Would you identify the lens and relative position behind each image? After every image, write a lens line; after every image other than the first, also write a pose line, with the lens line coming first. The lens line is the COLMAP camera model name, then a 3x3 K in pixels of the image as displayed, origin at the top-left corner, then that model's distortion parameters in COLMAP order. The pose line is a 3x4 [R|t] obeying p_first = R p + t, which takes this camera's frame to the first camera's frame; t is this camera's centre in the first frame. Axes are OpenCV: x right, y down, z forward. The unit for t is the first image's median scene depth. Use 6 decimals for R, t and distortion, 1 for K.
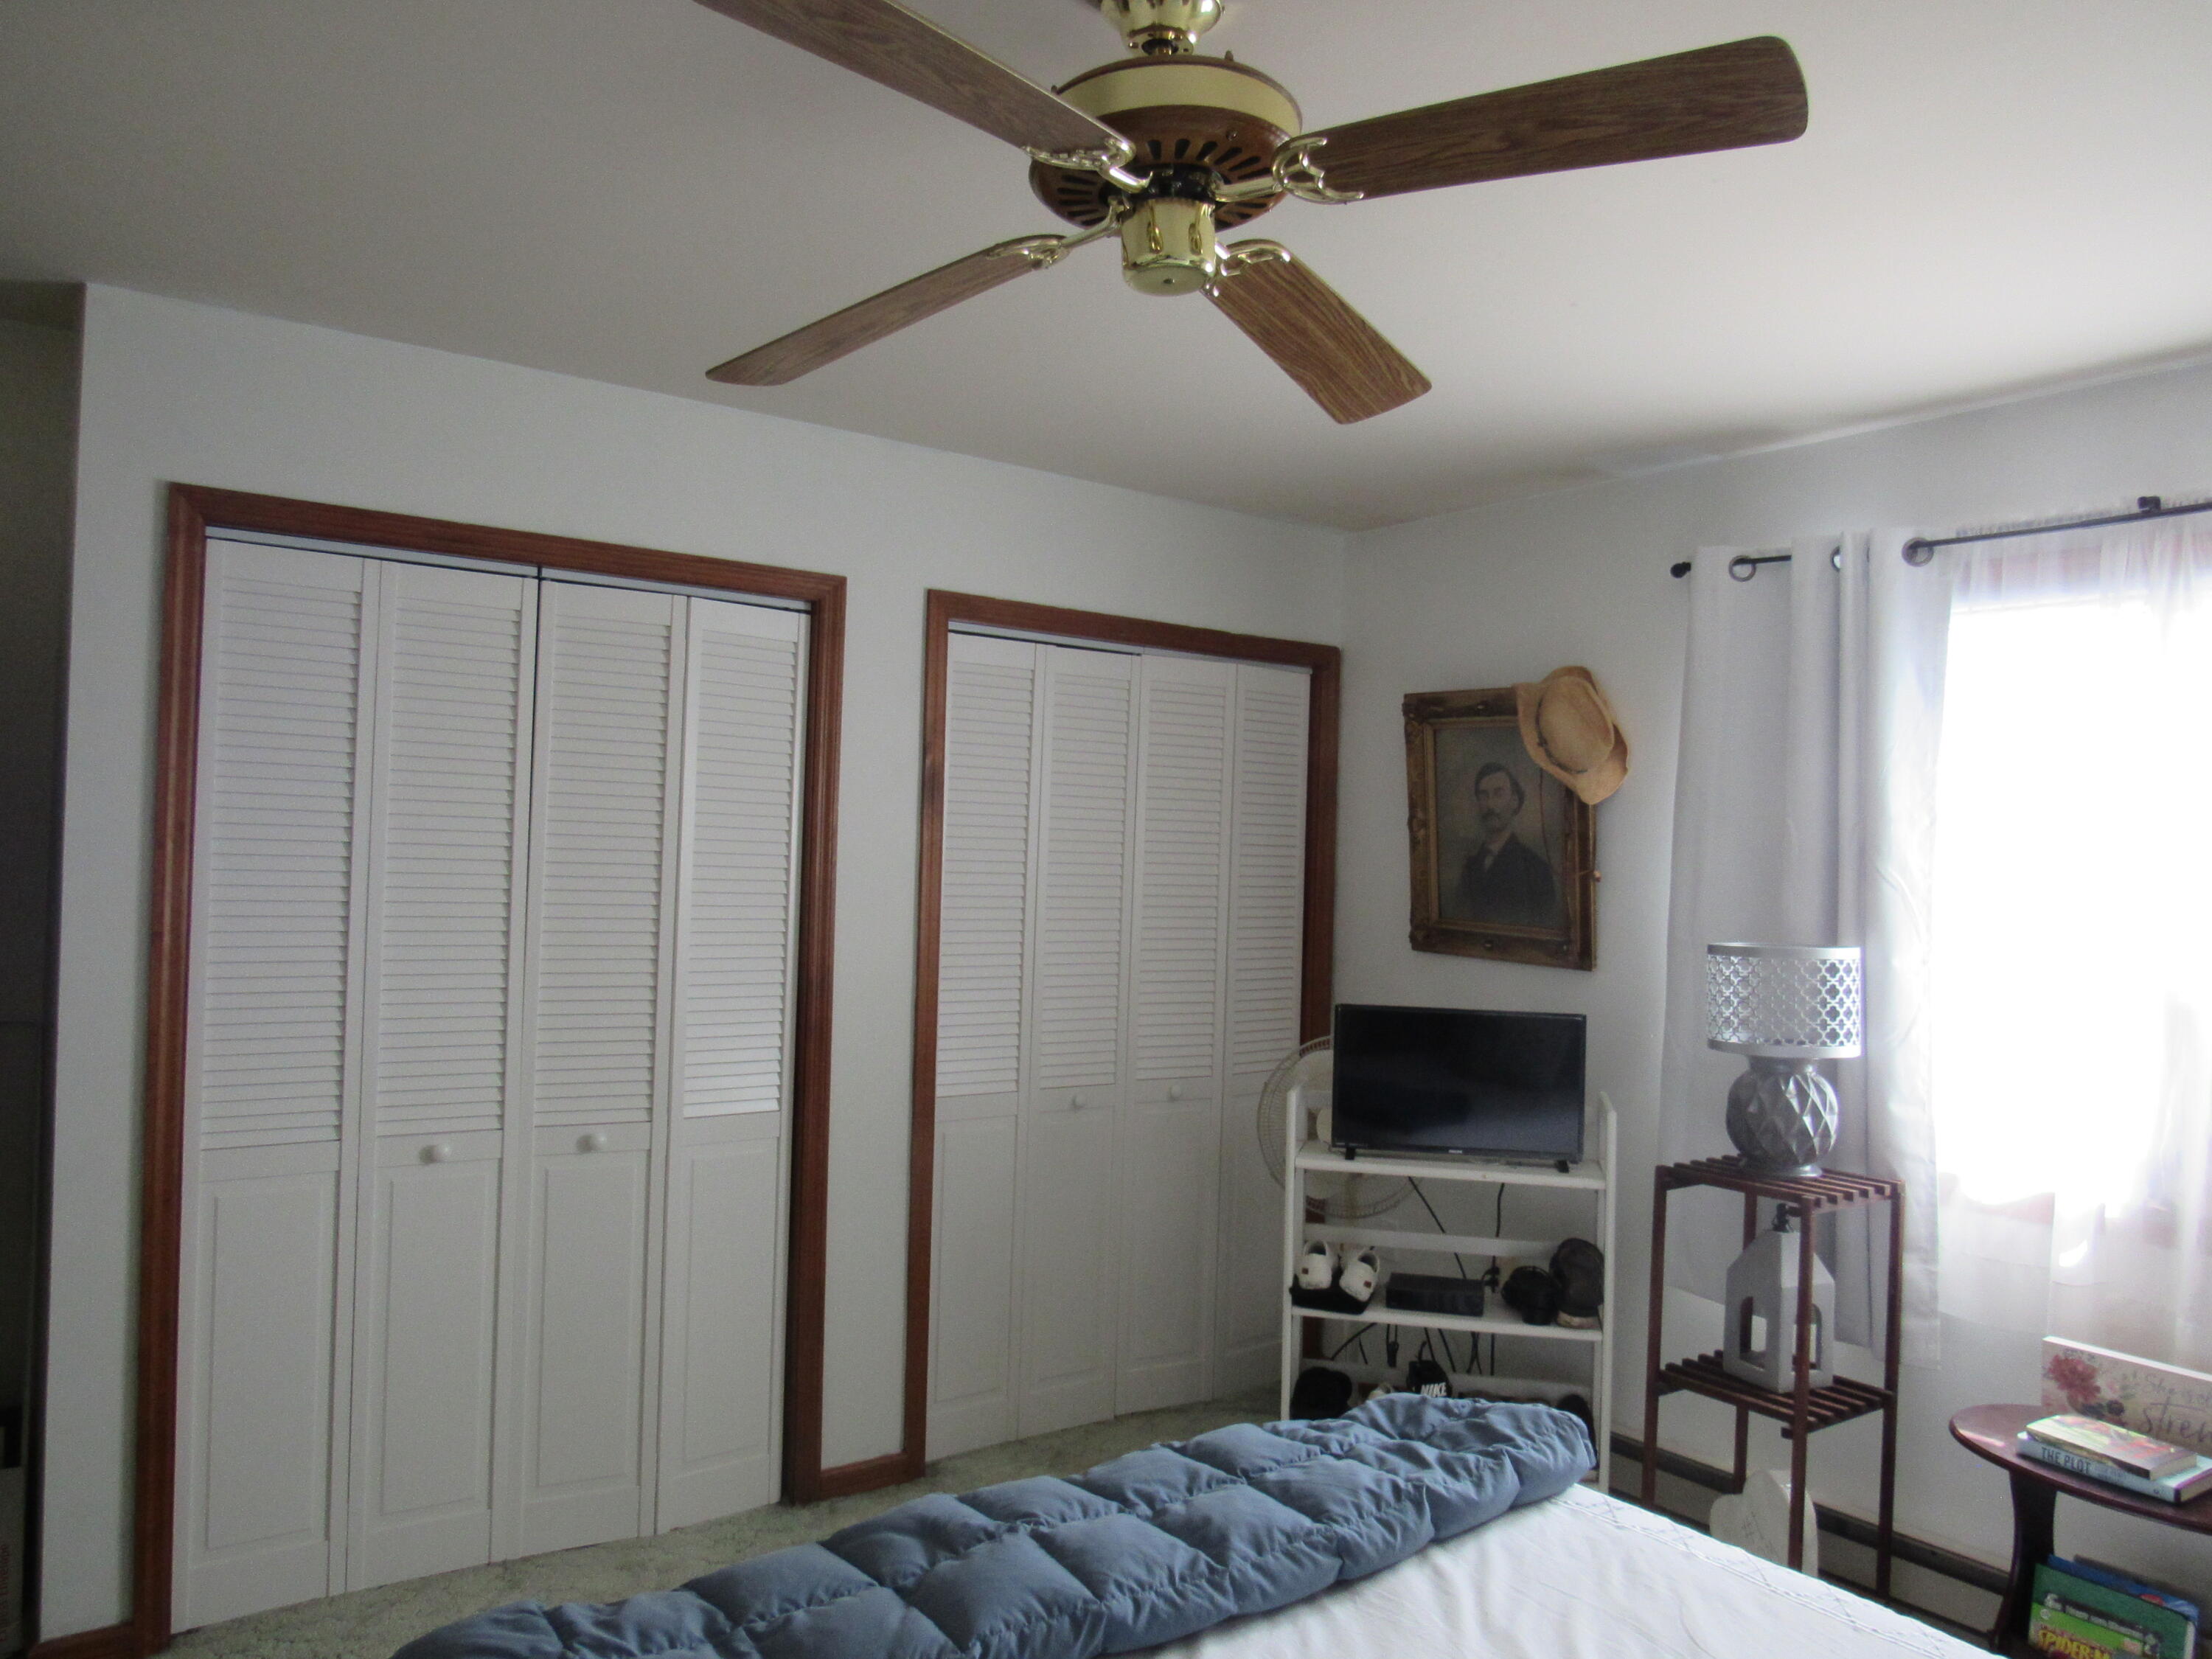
lens RADIAL K [[1603.3, 0, 1106.0], [0, 1603.3, 829.5], [0, 0, 1]] dist [-0.003381, -0.001944]
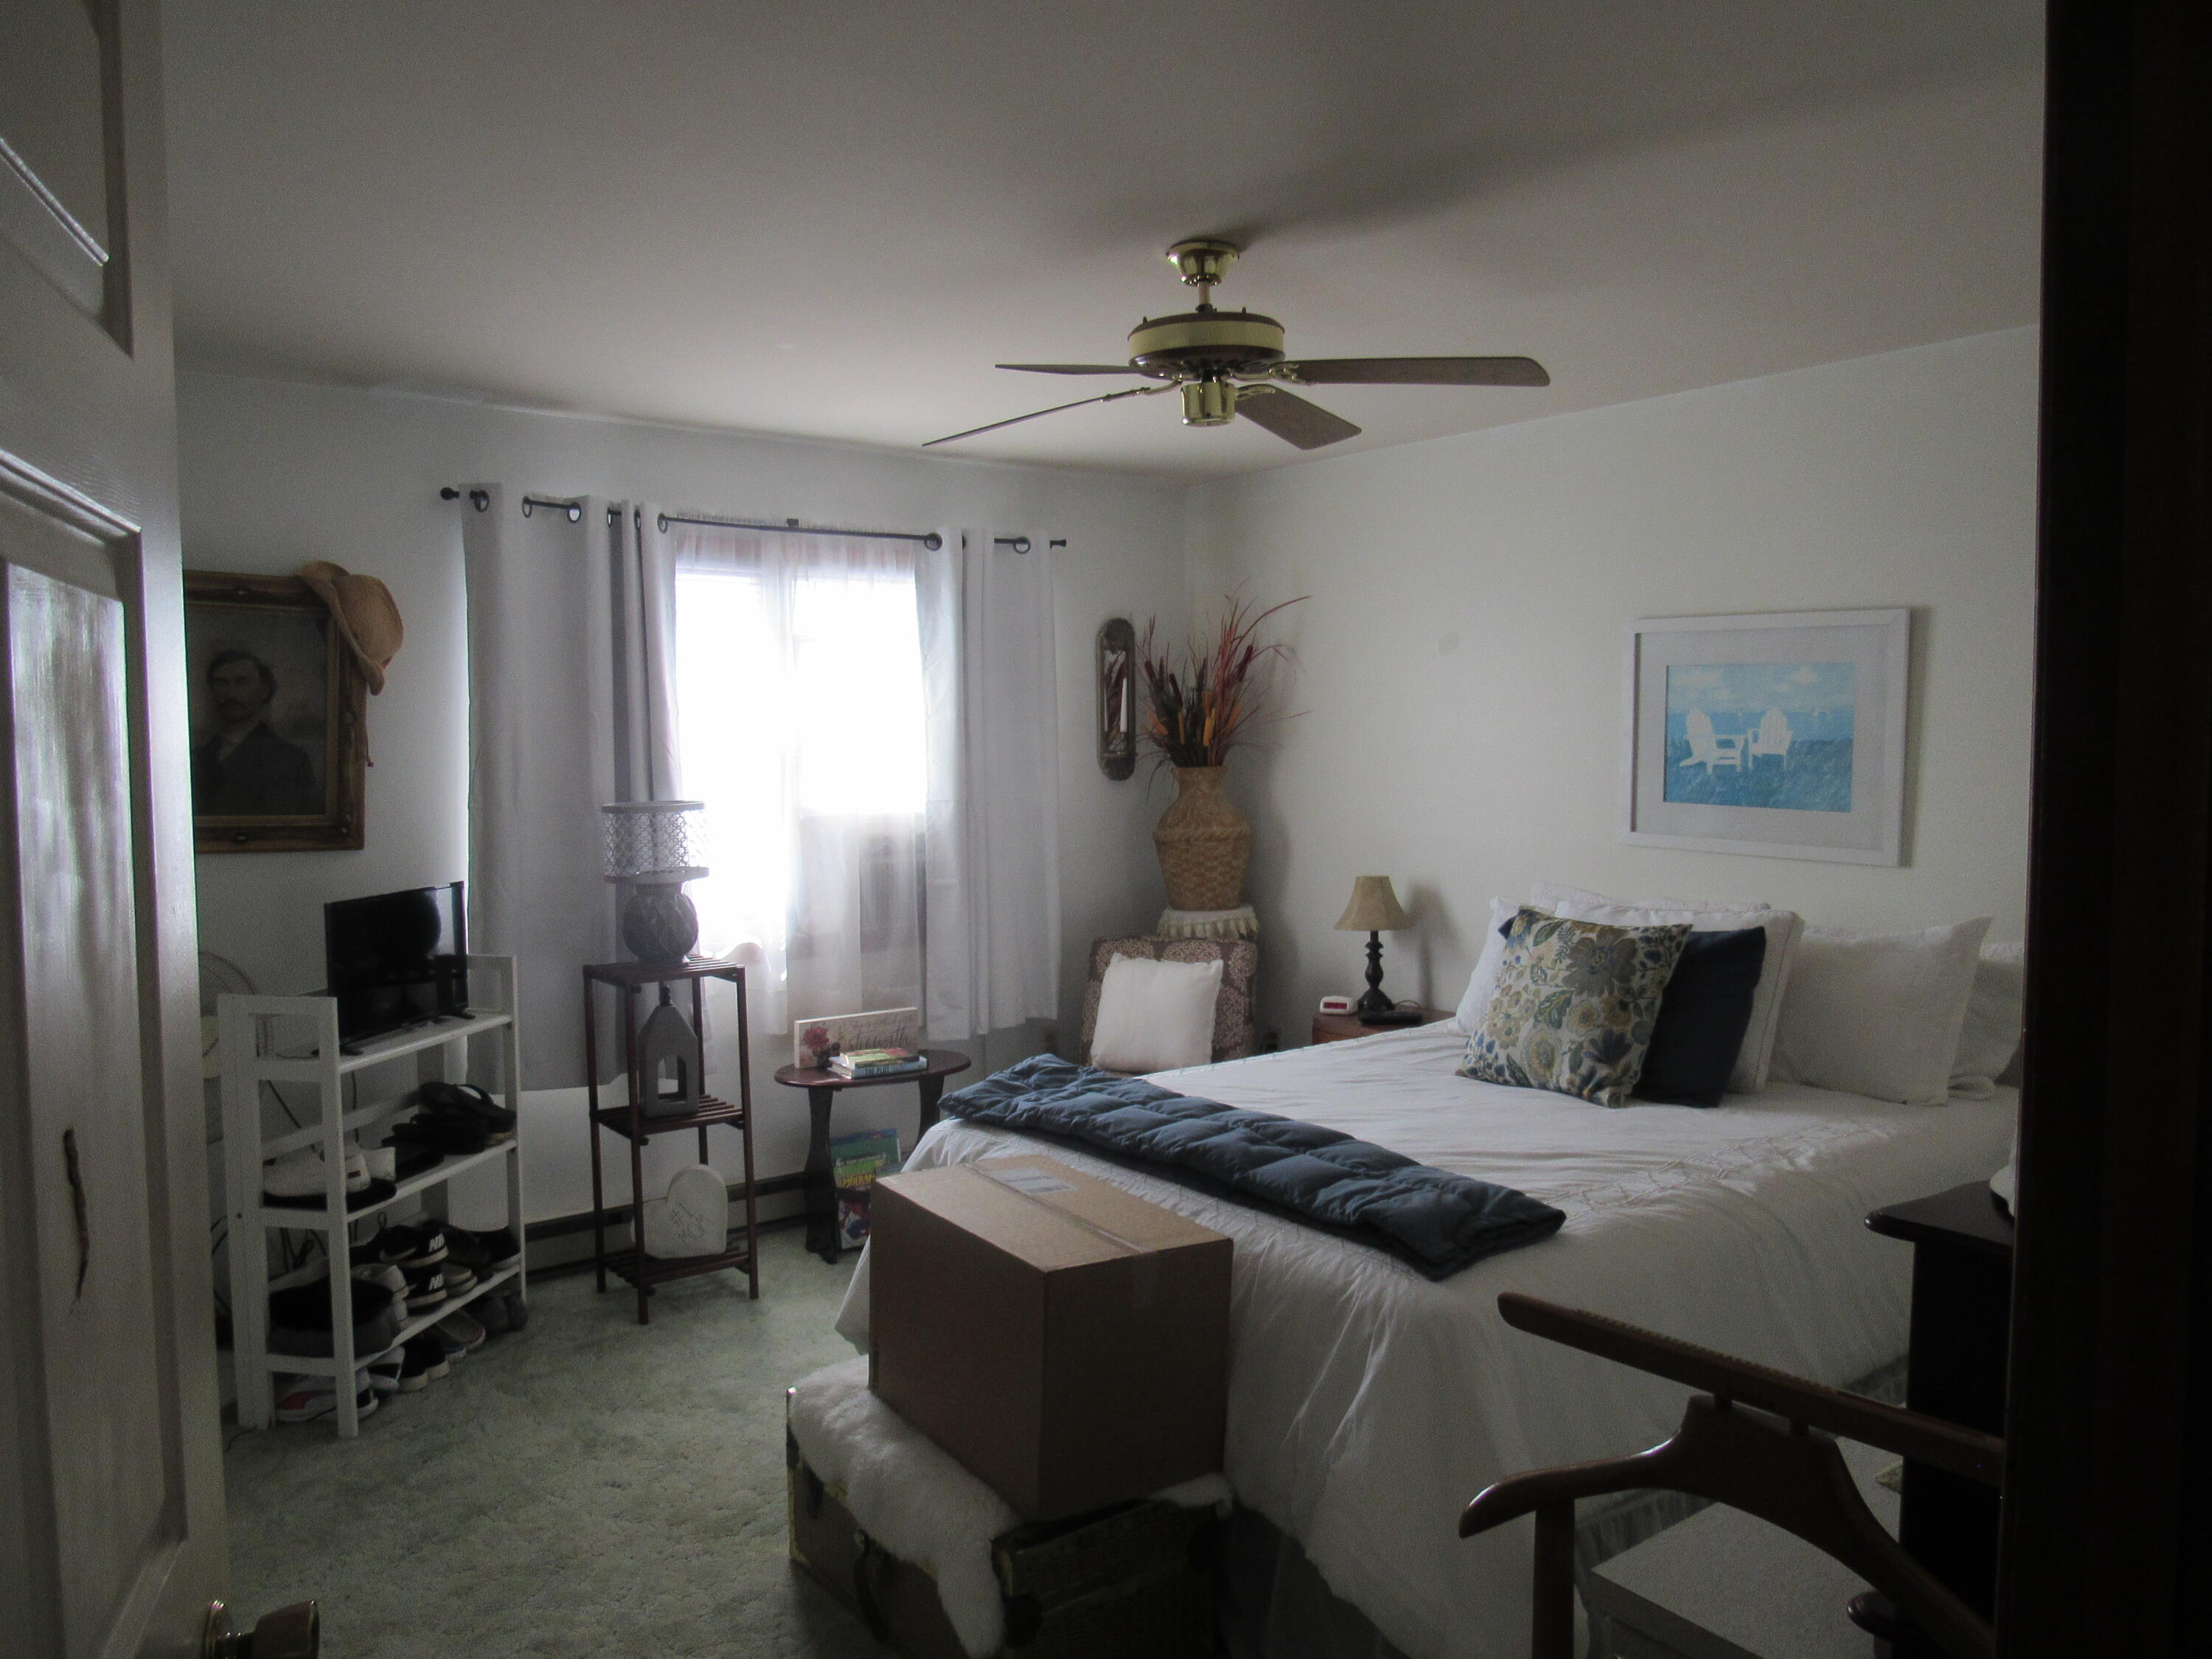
lens RADIAL K [[1603.3, 0, 1106.0], [0, 1603.3, 829.5], [0, 0, 1]] dist [-0.003381, -0.001944]
pose [[-0.004499, -0.085670, 0.996313, -1.959018], [-0.005085, 0.996313, 0.085647, -0.051086], [-0.999977, -0.004681, -0.004918, 1.260911]]
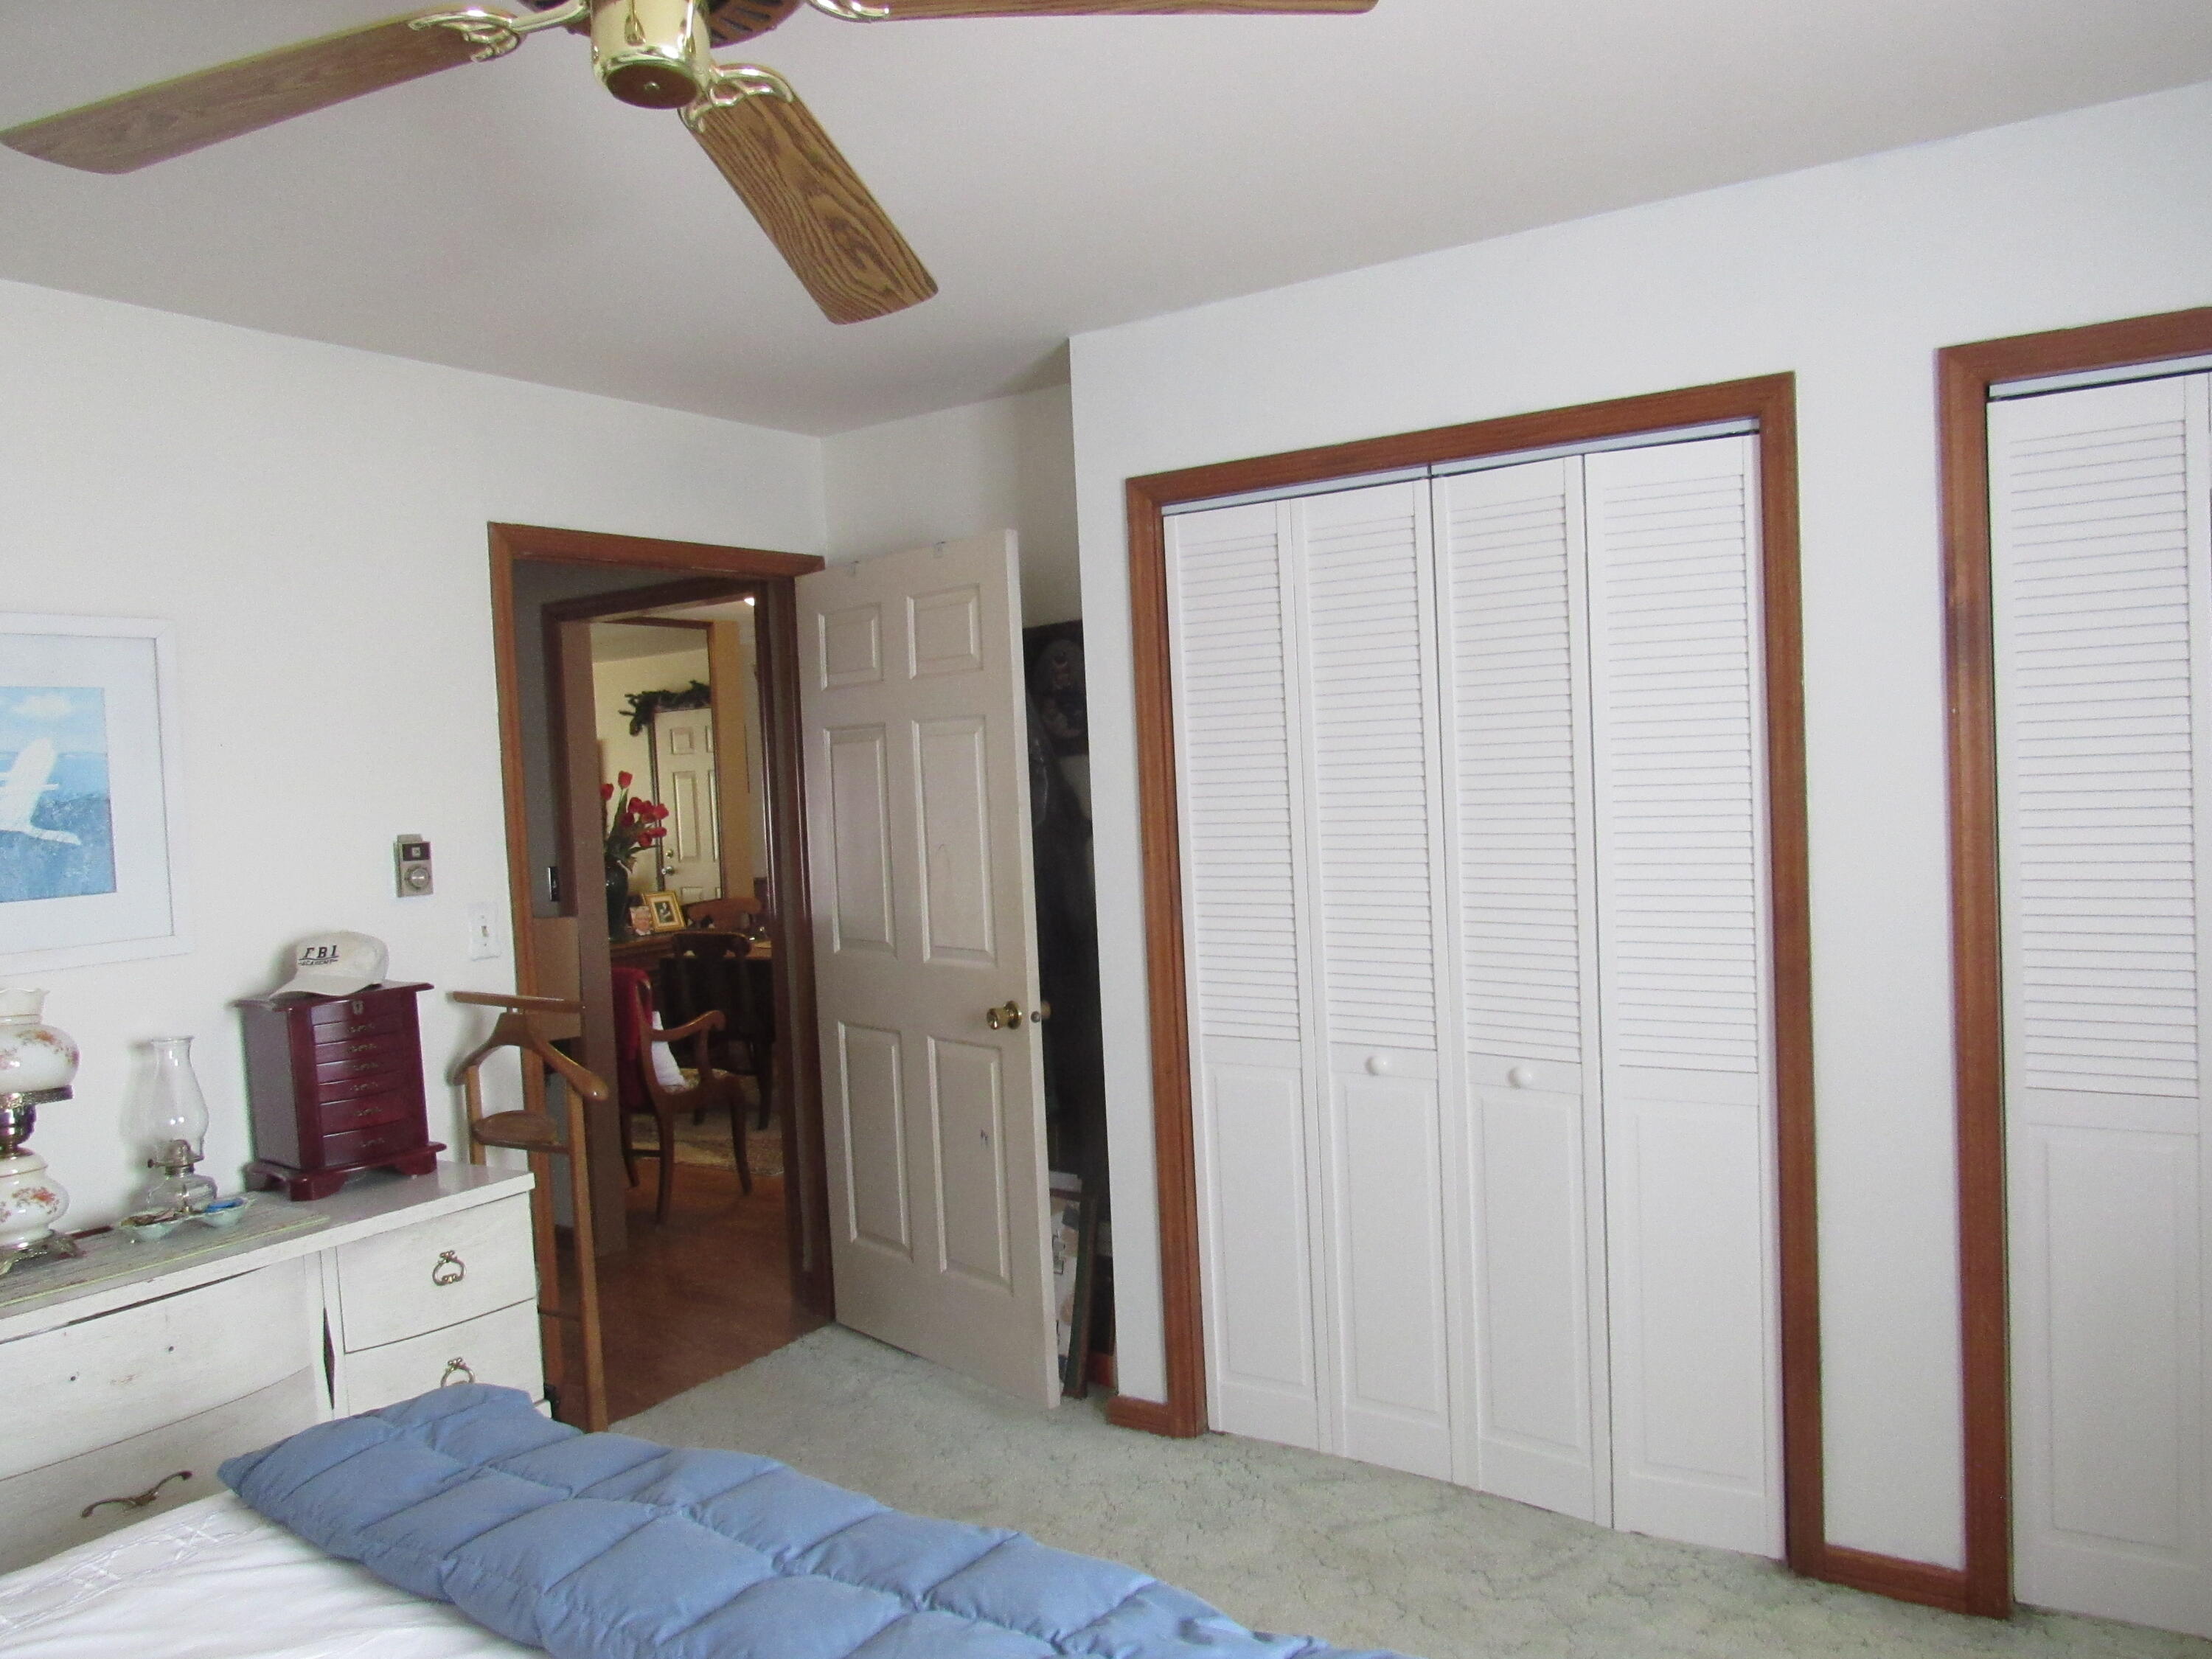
lens RADIAL K [[1585.5, 0, 1103.1], [0, 1585.5, 820.2], [0, 0, 1]] dist [-0.002022, -0.070318]
pose [[0.329194, -0.009151, -0.944218, 0.421170], [0.068122, 0.997578, 0.014082, 0.017533], [0.941802, -0.068957, 0.329020, 0.447347]]
